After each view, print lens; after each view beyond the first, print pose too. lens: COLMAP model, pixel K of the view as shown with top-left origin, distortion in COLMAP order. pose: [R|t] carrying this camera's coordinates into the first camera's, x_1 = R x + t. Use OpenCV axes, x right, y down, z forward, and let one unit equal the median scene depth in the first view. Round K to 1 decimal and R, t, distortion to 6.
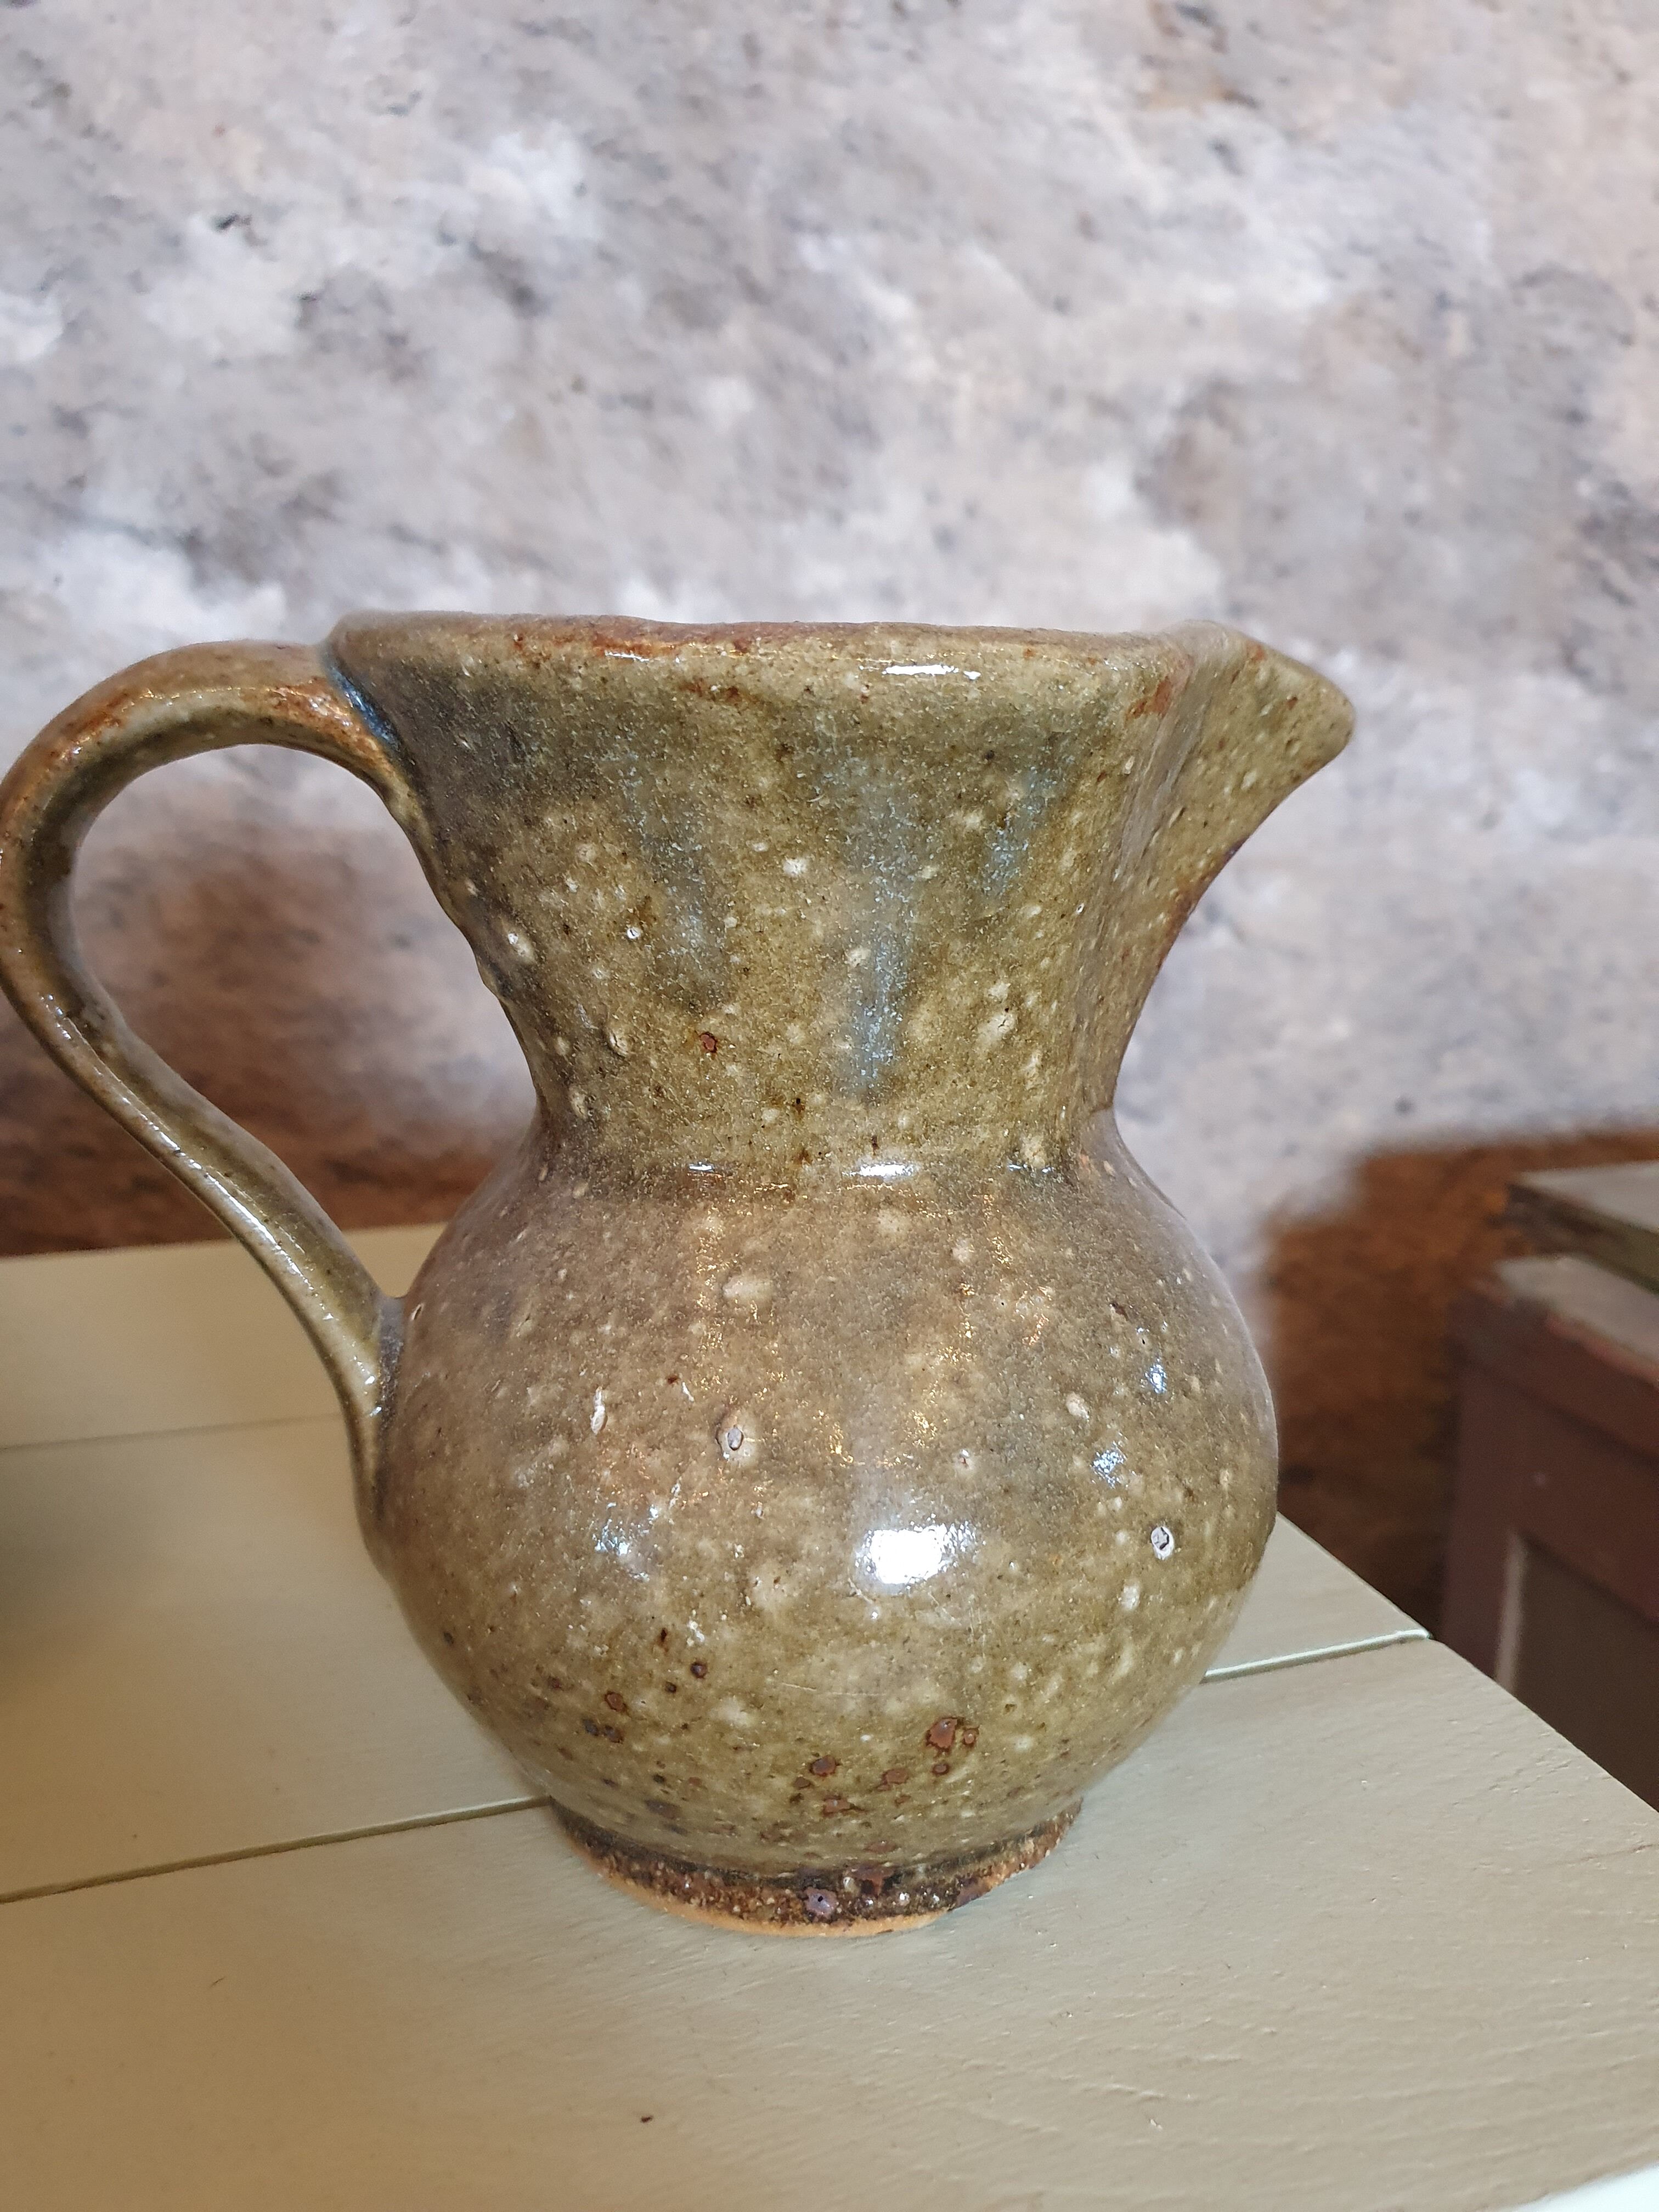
lens RADIAL K [[1828.4, 0, 827.1], [0, 1828.4, 1102.3], [0, 0, 1]] dist [-0.027272, 0.021624]
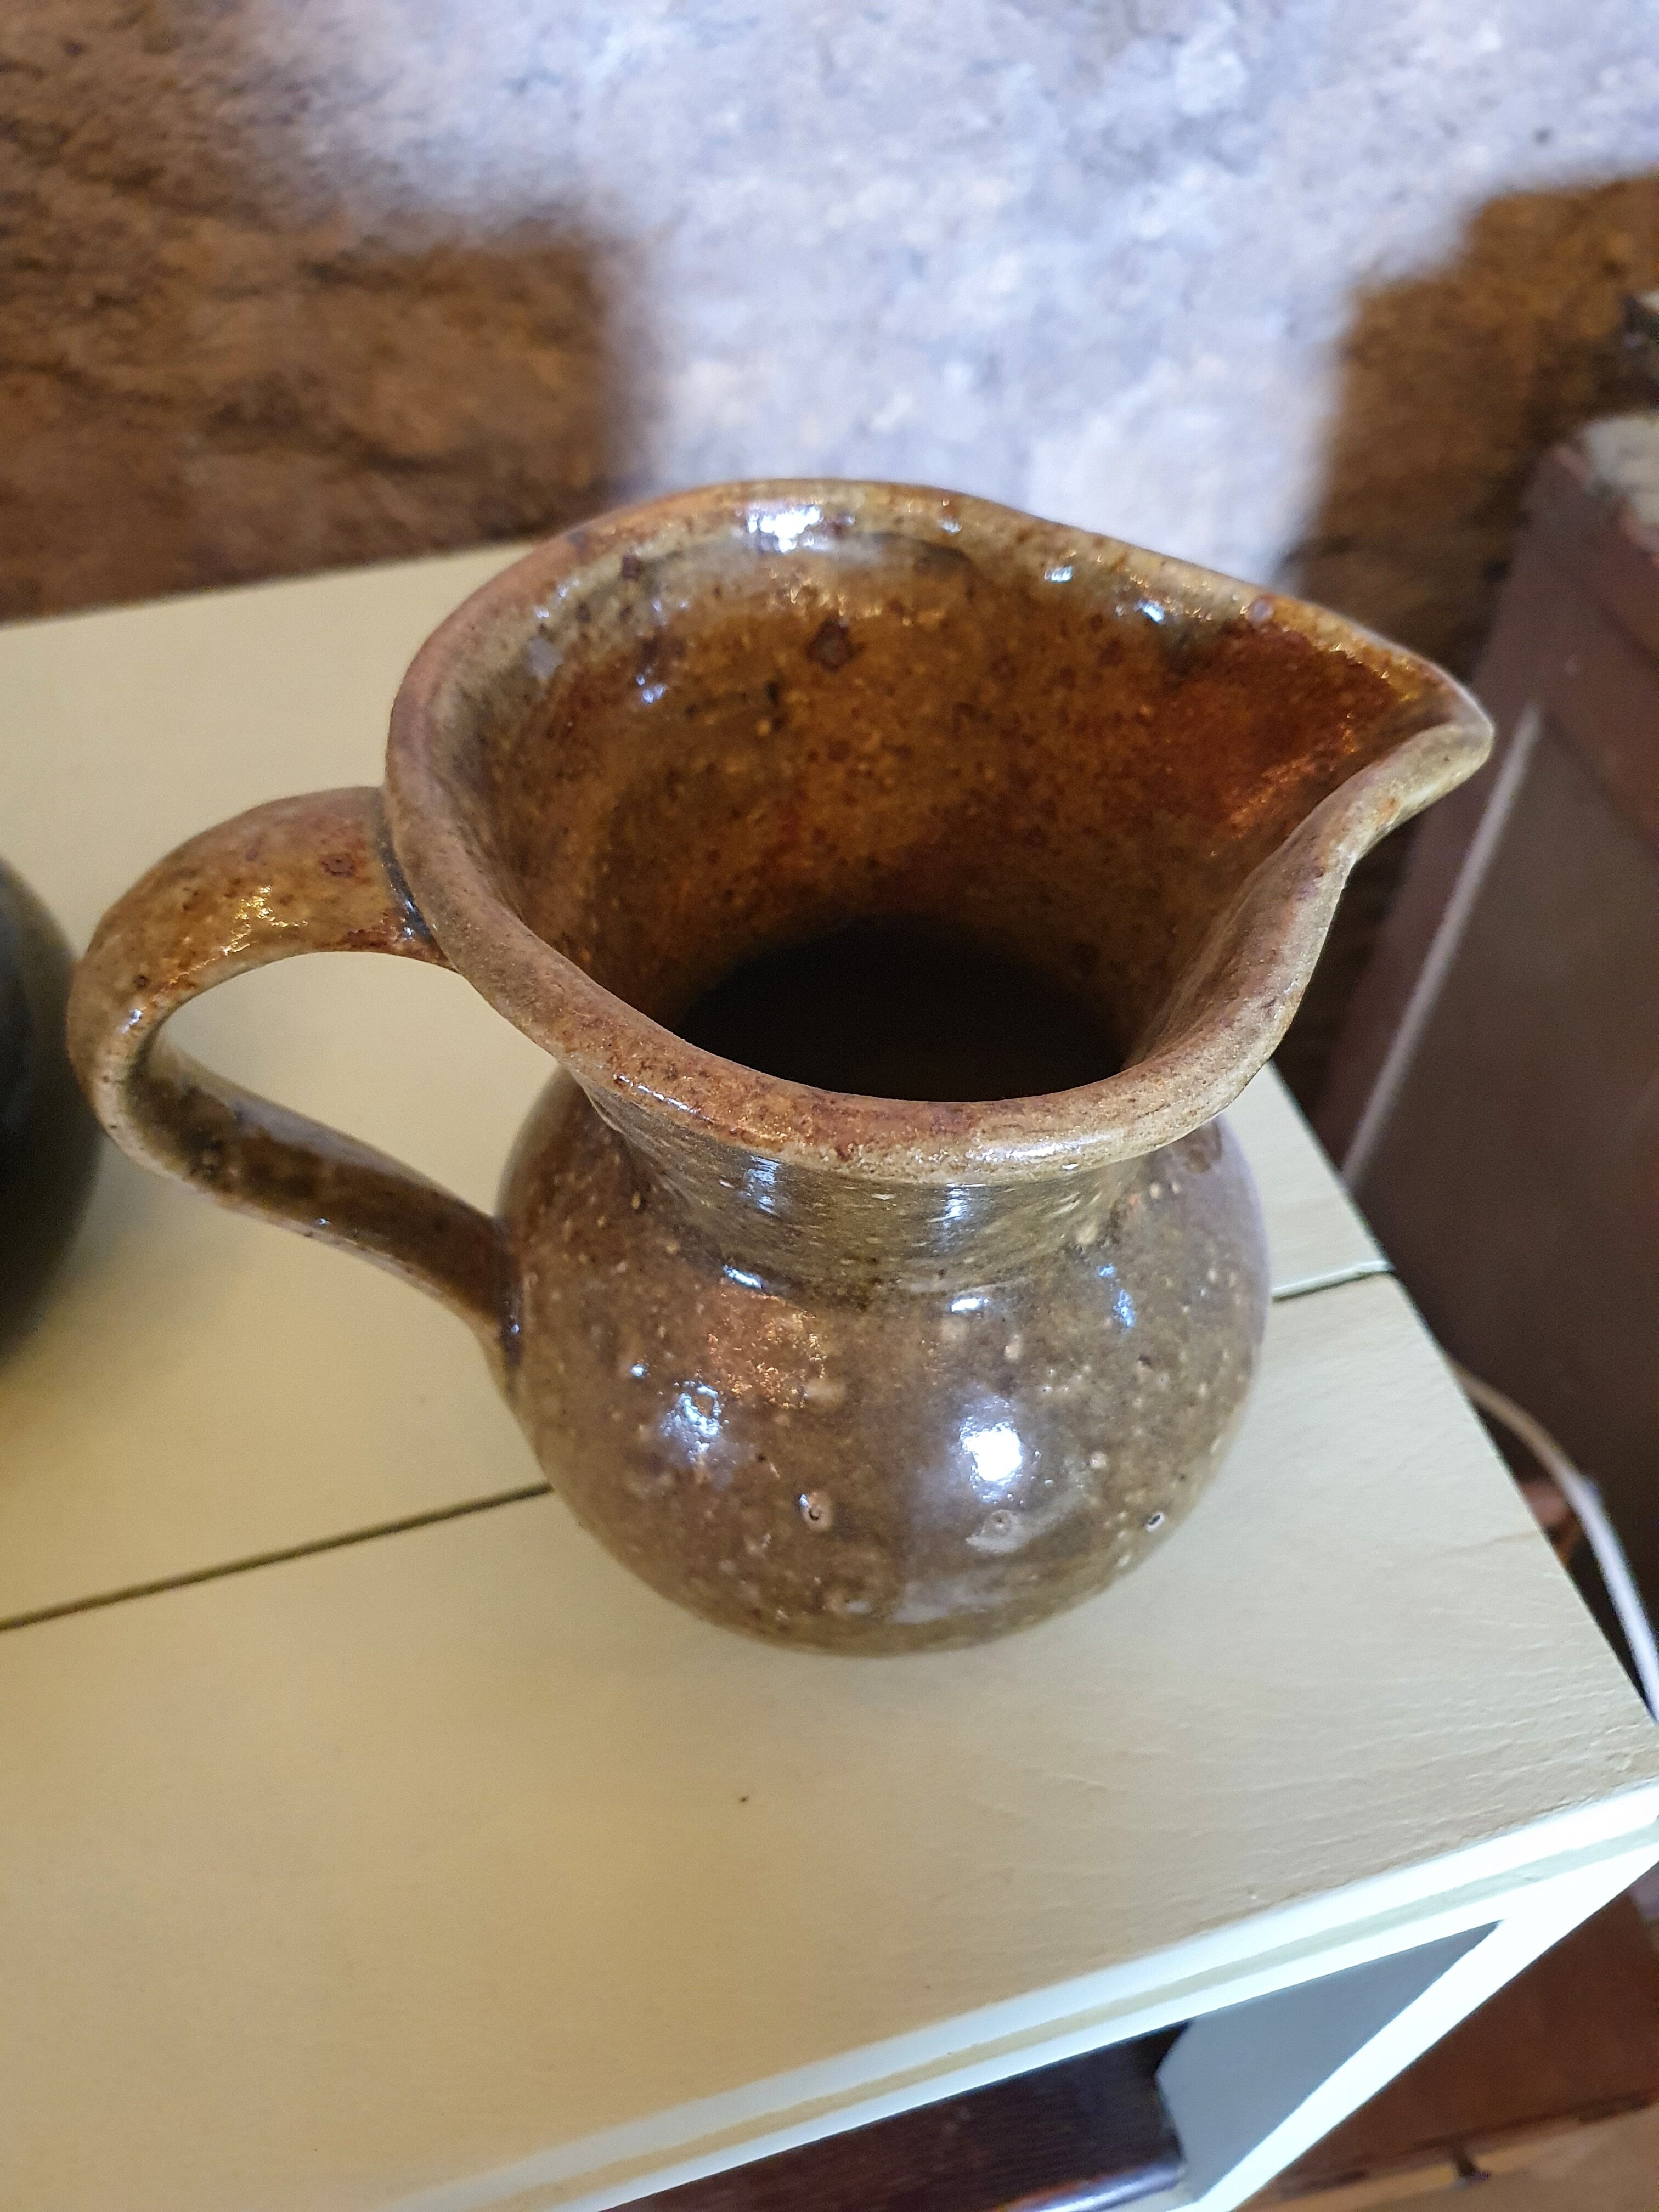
lens RADIAL K [[1828.4, 0, 809.8], [0, 1828.4, 1116.9], [0, 0, 1]] dist [-0.027272, 0.021624]
pose [[0.999692, 0.024222, -0.005432, -0.013638], [-0.015495, 0.779857, 0.625766, -0.202619], [0.019394, -0.625489, 0.779992, 0.054165]]
